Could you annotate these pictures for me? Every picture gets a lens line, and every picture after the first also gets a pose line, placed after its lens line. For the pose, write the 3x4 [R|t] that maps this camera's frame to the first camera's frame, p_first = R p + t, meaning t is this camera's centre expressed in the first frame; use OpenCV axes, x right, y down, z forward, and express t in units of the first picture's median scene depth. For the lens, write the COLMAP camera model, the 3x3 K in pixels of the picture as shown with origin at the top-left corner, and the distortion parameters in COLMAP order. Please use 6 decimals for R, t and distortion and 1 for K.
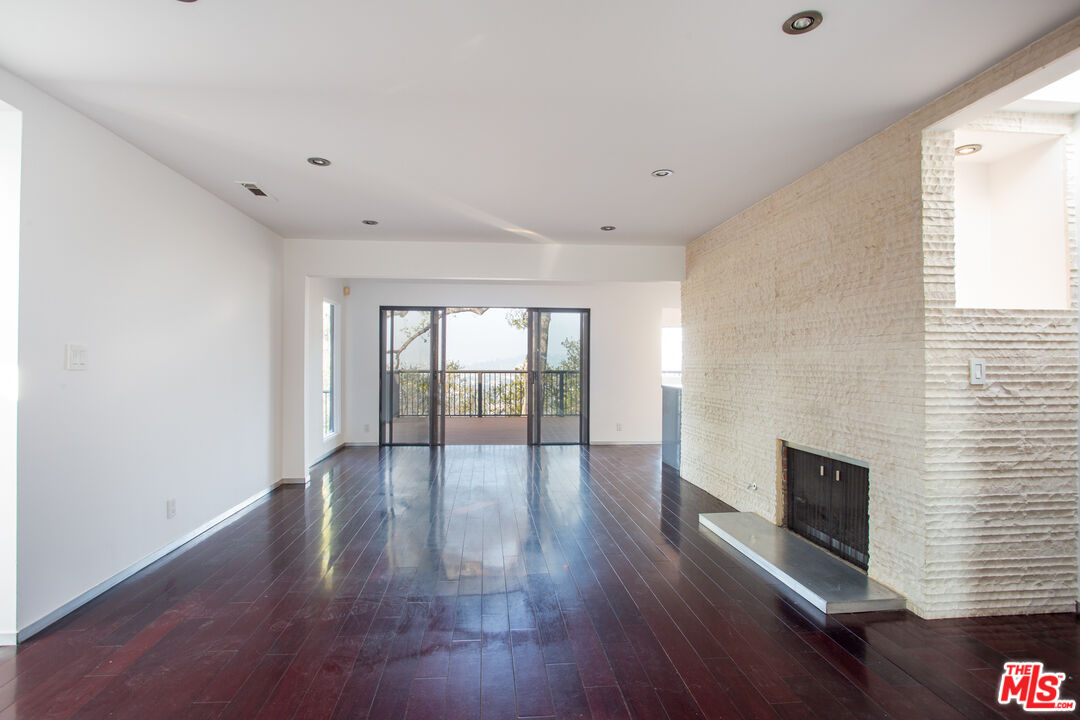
lens RADIAL K [[540.1, 0, 534.5], [0, 540.1, 361.1], [0, 0, 1]] dist [-0.055600, 0.033800]
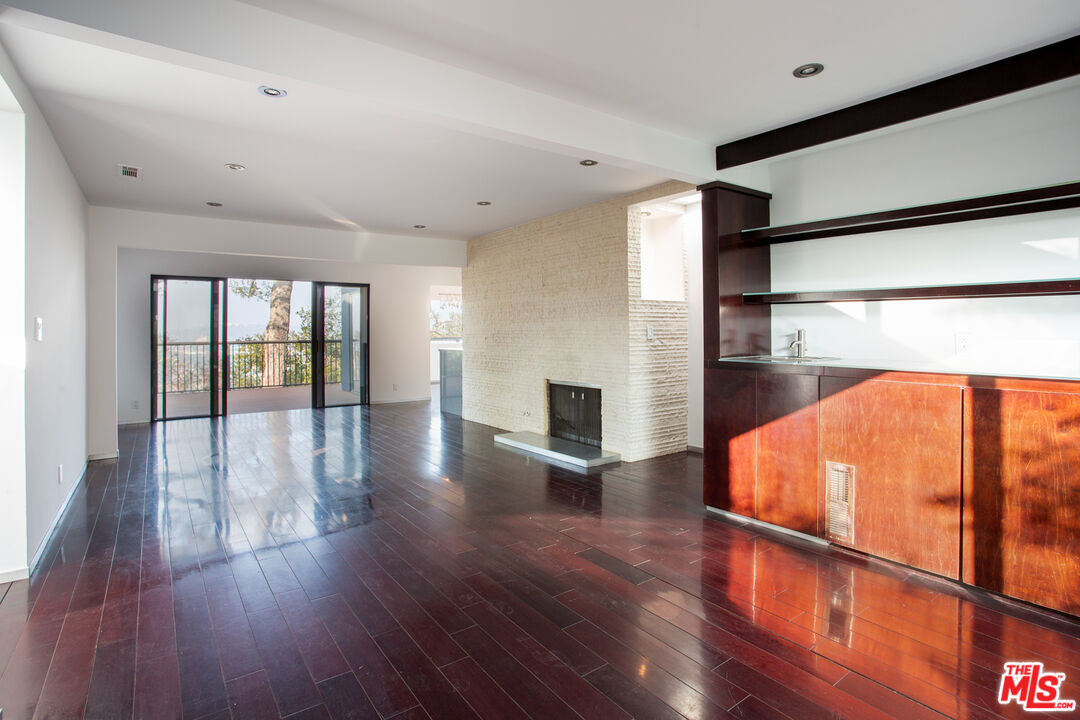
lens RADIAL K [[548.3, 0, 542.0], [0, 548.3, 343.0], [0, 0, 1]] dist [0.000746, 0.000249]
pose [[0.862390, -0.021823, 0.505774, -0.368473], [0.010322, 0.999621, 0.025531, 0.002605], [-0.506140, -0.016797, 0.862288, -0.377721]]
